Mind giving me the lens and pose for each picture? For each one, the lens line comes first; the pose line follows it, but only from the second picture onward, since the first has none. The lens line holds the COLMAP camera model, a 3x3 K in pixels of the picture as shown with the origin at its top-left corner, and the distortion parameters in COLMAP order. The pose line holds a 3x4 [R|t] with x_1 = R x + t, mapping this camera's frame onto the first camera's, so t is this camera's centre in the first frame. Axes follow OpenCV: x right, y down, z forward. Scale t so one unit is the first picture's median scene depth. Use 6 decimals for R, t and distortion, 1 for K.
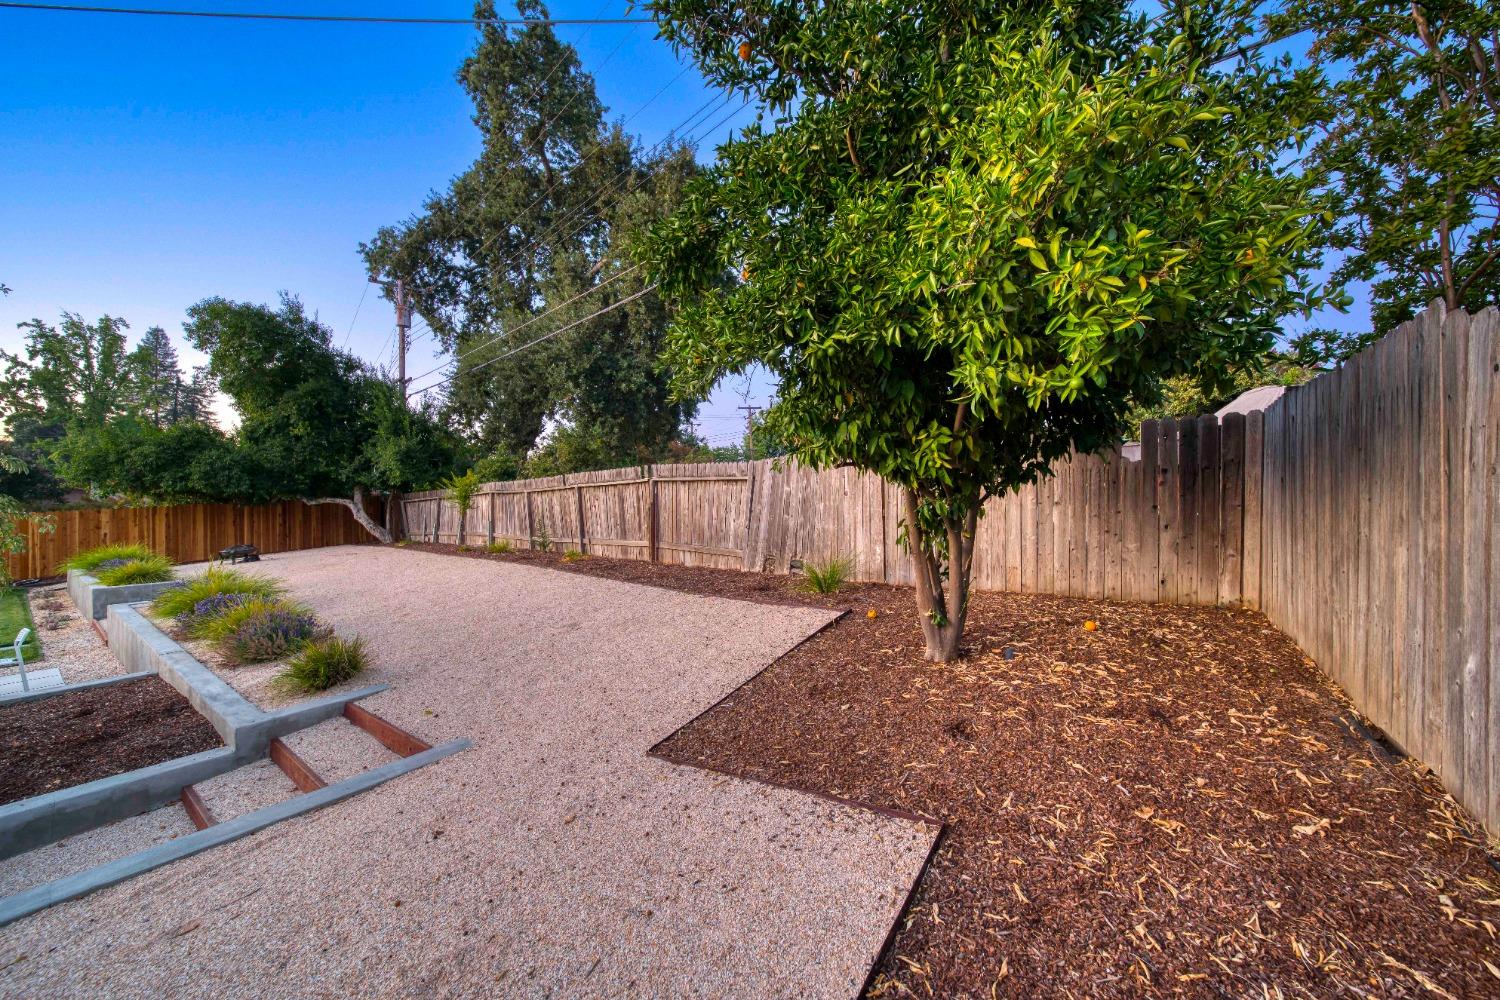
lens RADIAL K [[524.7, 0, 741.6], [0, 524.7, 499.5], [0, 0, 1]] dist [0.000435, -0.001920]
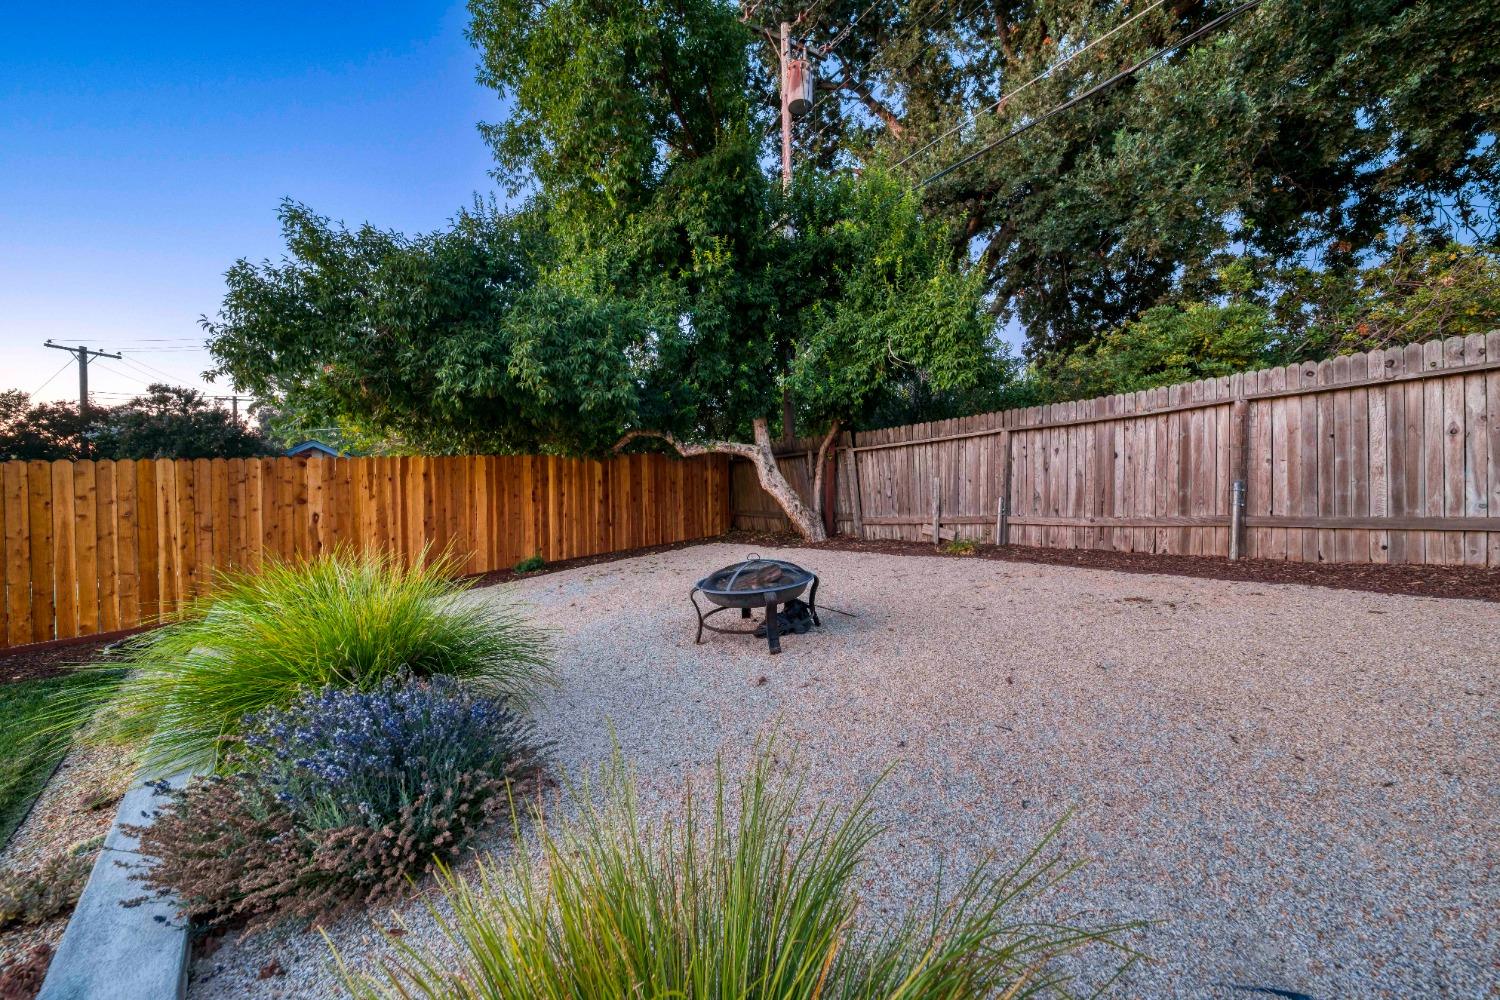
lens RADIAL K [[524.7, 0, 743.5], [0, 524.7, 498.6], [0, 0, 1]] dist [0.000435, -0.001920]
pose [[0.976702, 0.000190, -0.214601, -0.650213], [0.002952, 0.999893, 0.014321, 0.039469], [0.214580, -0.014621, 0.976597, 0.545288]]
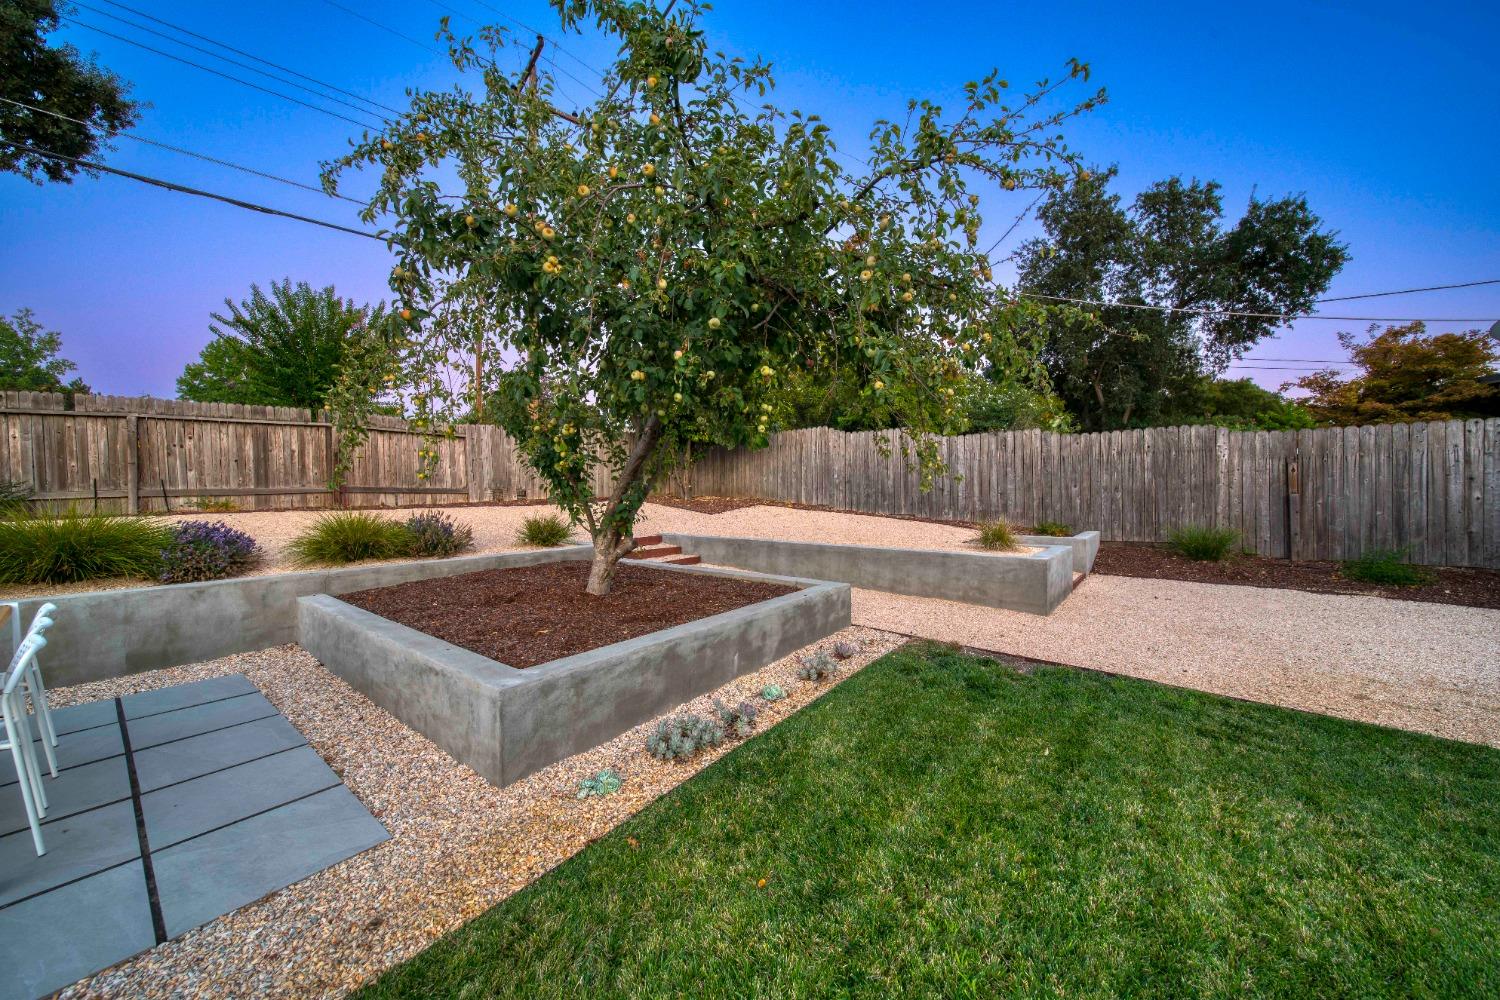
lens RADIAL K [[524.7, 0, 746.9], [0, 524.7, 498.8], [0, 0, 1]] dist [0.000435, -0.001920]
pose [[0.056177, -0.005487, 0.998406, -0.578446], [0.007993, 0.999955, 0.005046, 0.053594], [-0.998389, 0.007697, 0.056218, 0.080499]]
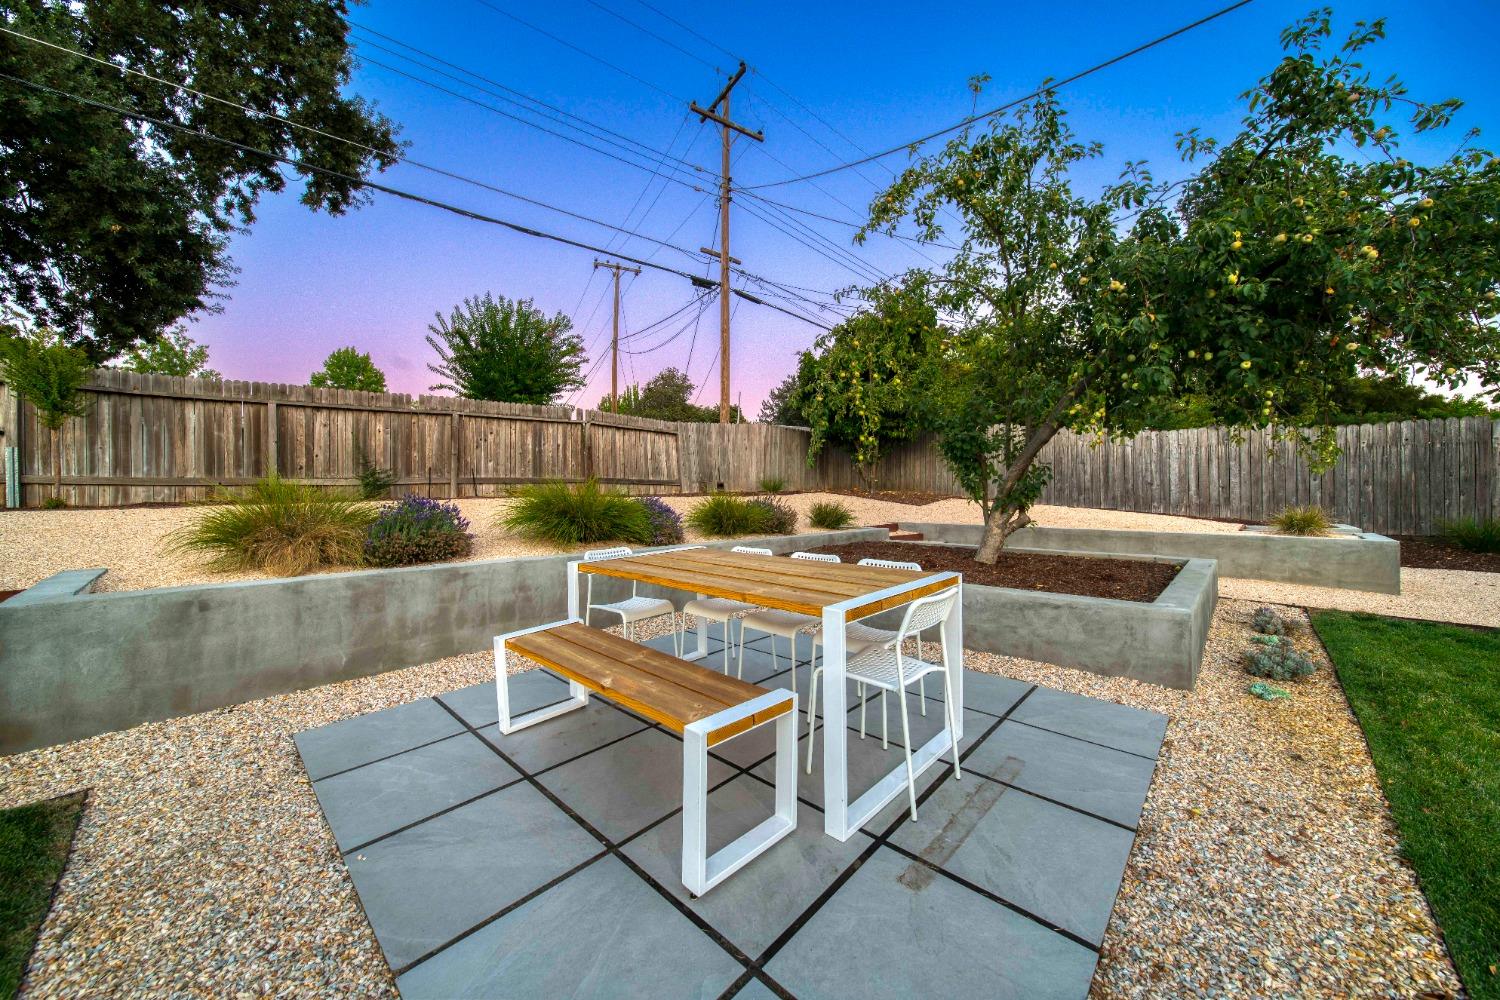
lens RADIAL K [[524.7, 0, 746.4], [0, 524.7, 498.5], [0, 0, 1]] dist [0.000435, -0.001920]
pose [[0.144686, 0.000559, 0.989477, -0.632761], [-0.000309, 1.000000, -0.000520, 0.064764], [-0.989478, -0.000230, 0.144686, 0.255517]]
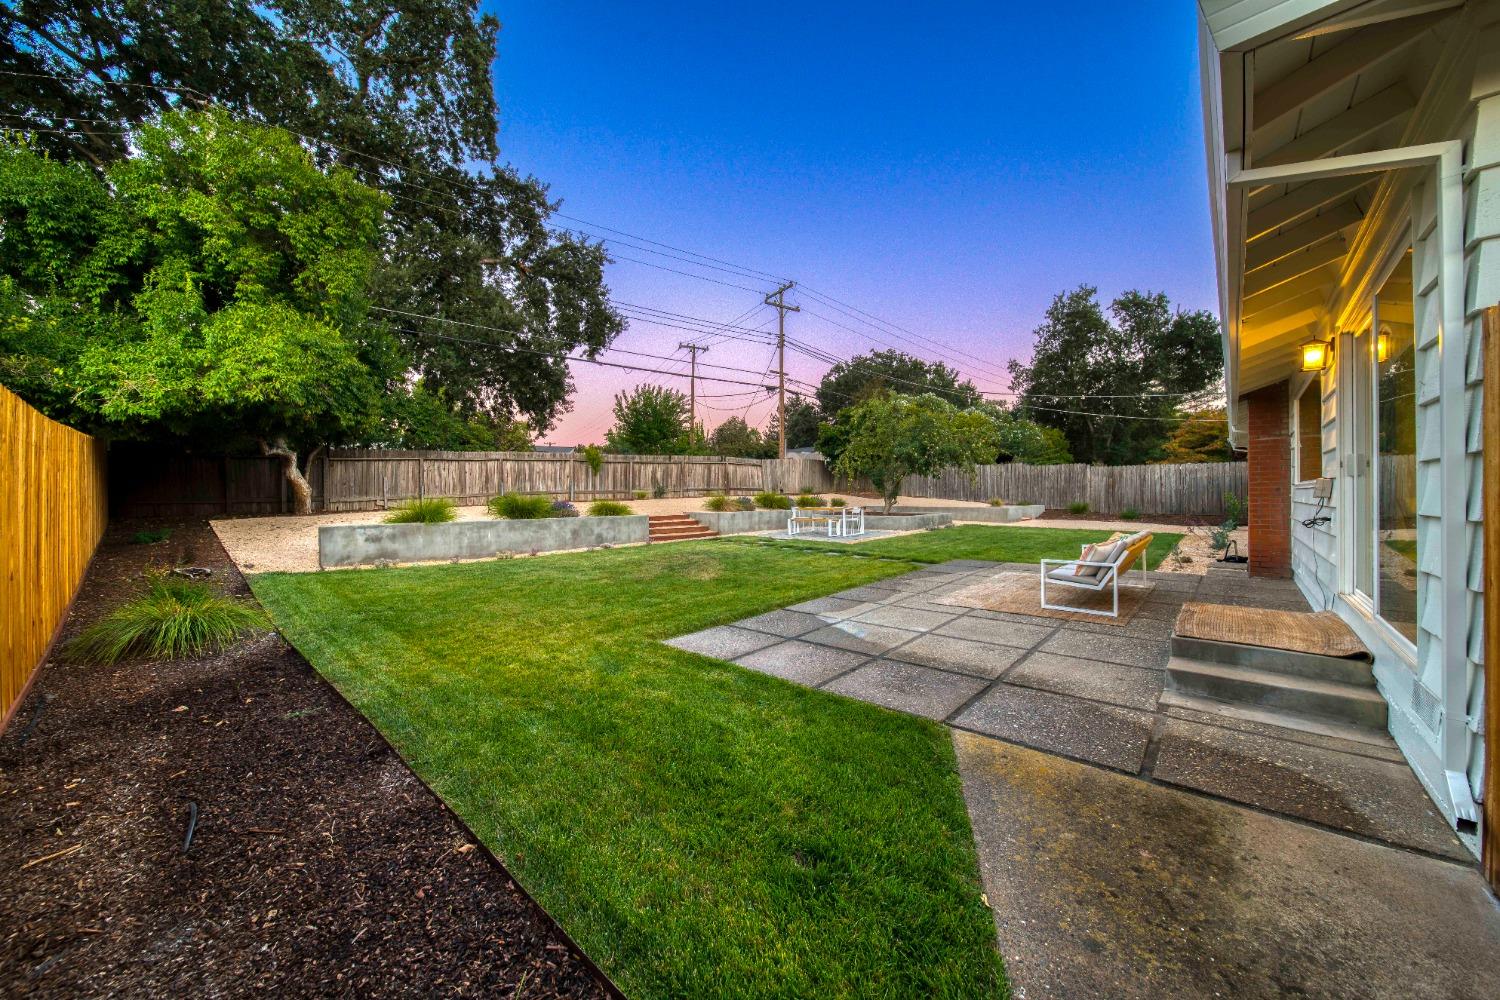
lens RADIAL K [[524.7, 0, 745.0], [0, 524.7, 499.0], [0, 0, 1]] dist [0.000435, -0.001920]
pose [[0.138644, -0.003159, 0.990337, -1.343923], [0.007470, 0.999970, 0.002144, 0.066791], [-0.990314, 0.007101, 0.138663, 0.291727]]
